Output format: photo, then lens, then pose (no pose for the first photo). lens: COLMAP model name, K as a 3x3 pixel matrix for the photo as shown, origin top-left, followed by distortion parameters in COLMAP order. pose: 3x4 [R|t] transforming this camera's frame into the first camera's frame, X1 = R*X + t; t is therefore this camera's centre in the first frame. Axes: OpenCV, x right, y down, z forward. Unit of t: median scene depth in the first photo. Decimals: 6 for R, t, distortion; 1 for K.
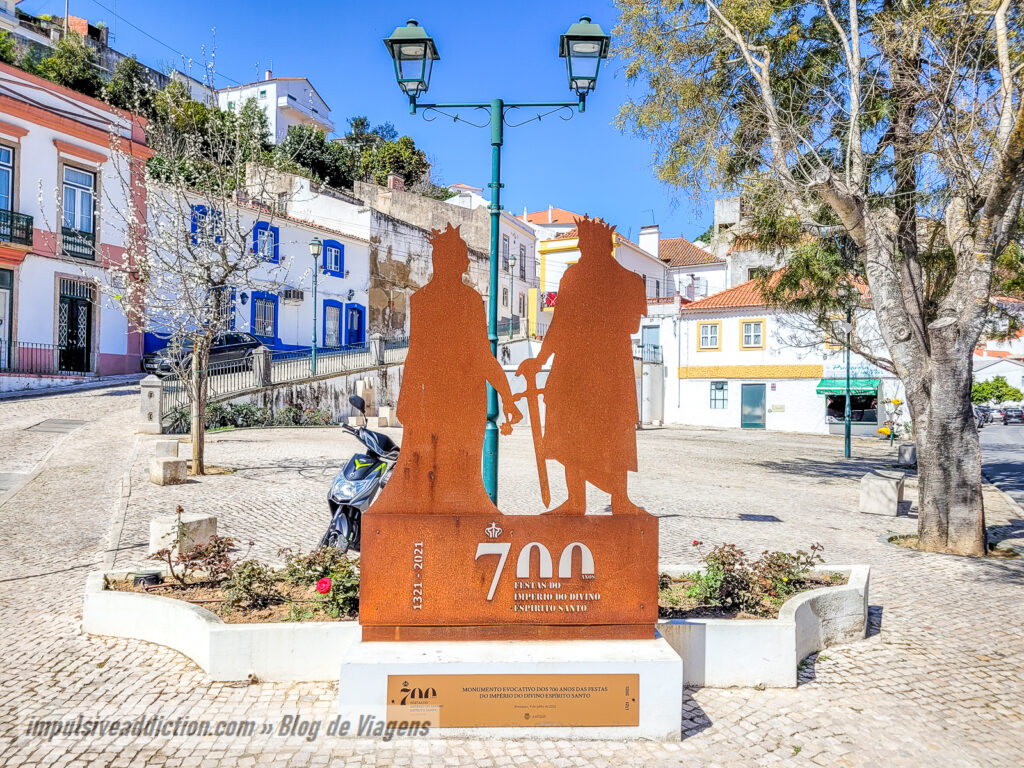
lens RADIAL K [[773.7, 0, 512.2], [0, 773.7, 386.1], [0, 0, 1]] dist [0.005038, 0.000480]
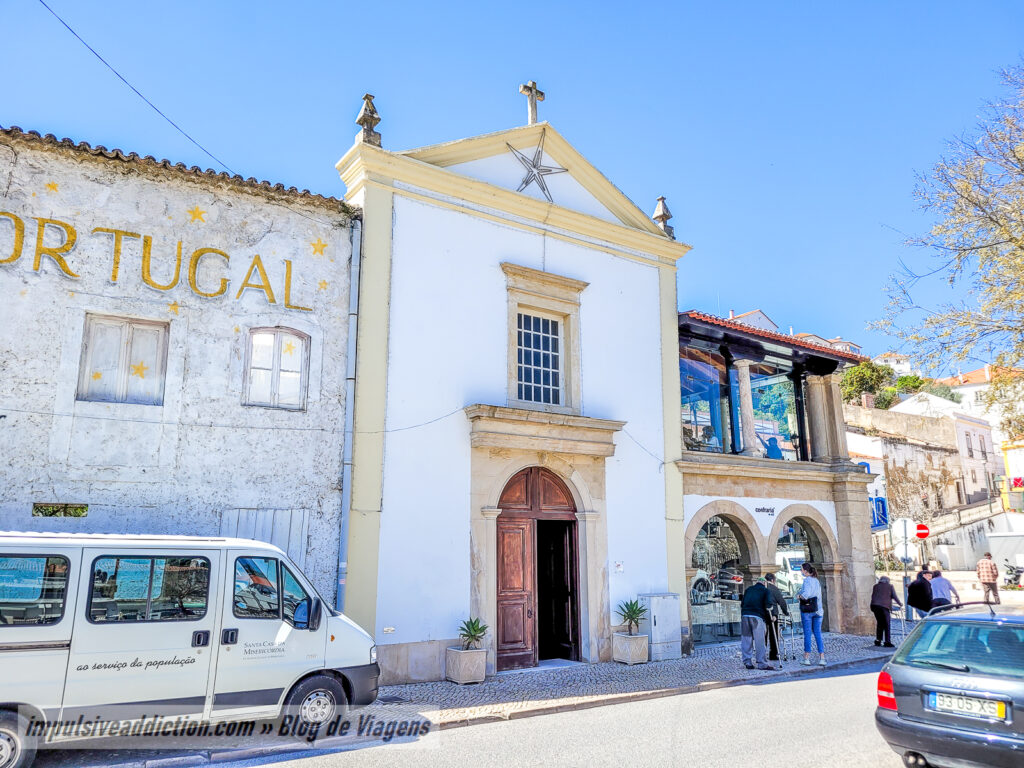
lens RADIAL K [[773.7, 0, 510.5], [0, 773.7, 384.3], [0, 0, 1]] dist [0.005038, 0.000480]
pose [[0.870538, -0.136073, -0.472914, -0.067778], [0.037638, 0.976606, -0.211719, -0.020022], [0.490660, 0.166510, 0.855294, -0.787552]]
